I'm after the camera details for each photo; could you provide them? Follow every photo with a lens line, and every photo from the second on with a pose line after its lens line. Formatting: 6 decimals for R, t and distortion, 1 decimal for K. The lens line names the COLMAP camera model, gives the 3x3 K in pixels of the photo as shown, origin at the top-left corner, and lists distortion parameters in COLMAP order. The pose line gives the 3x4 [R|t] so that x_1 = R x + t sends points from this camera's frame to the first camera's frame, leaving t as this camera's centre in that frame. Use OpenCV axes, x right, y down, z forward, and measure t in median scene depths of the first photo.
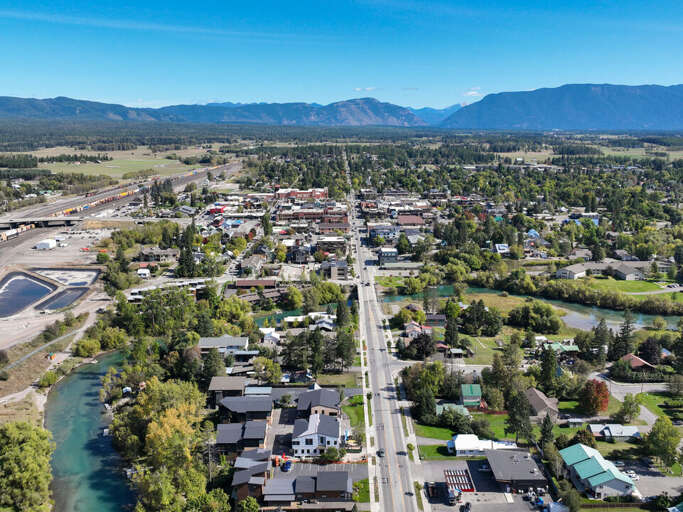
lens RADIAL K [[663.5, 0, 341.5], [0, 663.5, 256.0], [0, 0, 1]] dist [0.006343, 0.003949]
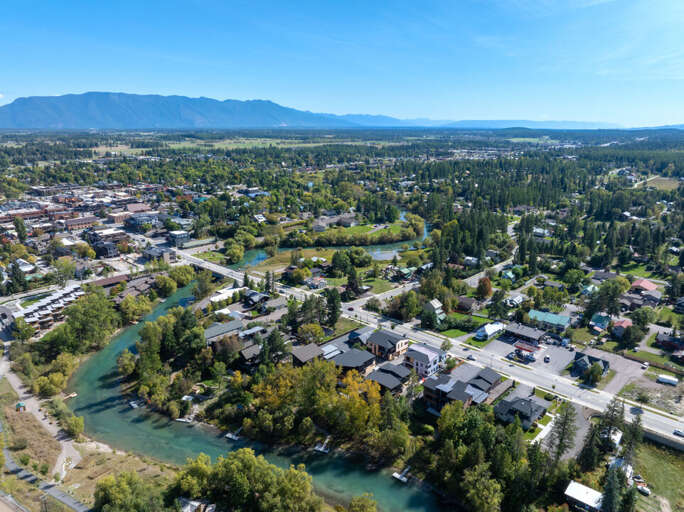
lens RADIAL K [[504.9, 0, 342.0], [0, 504.9, 256.0], [0, 0, 1]] dist [-0.040376, 0.003653]
pose [[0.678823, -0.182106, 0.711363, -0.378734], [0.137638, 0.983145, 0.120339, -0.035625], [-0.721287, 0.016222, 0.692446, 0.185593]]
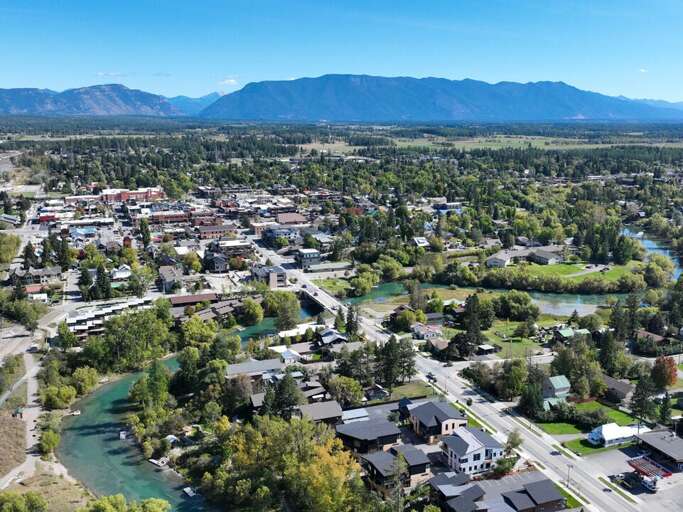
lens RADIAL K [[711.9, 0, 341.5], [0, 711.9, 256.0], [0, 0, 1]] dist [0.010162, -0.002756]
pose [[0.931820, -0.067415, 0.356604, -0.246527], [0.067293, 0.997652, 0.012763, -0.011892], [-0.356626, 0.012105, 0.934169, 0.056935]]
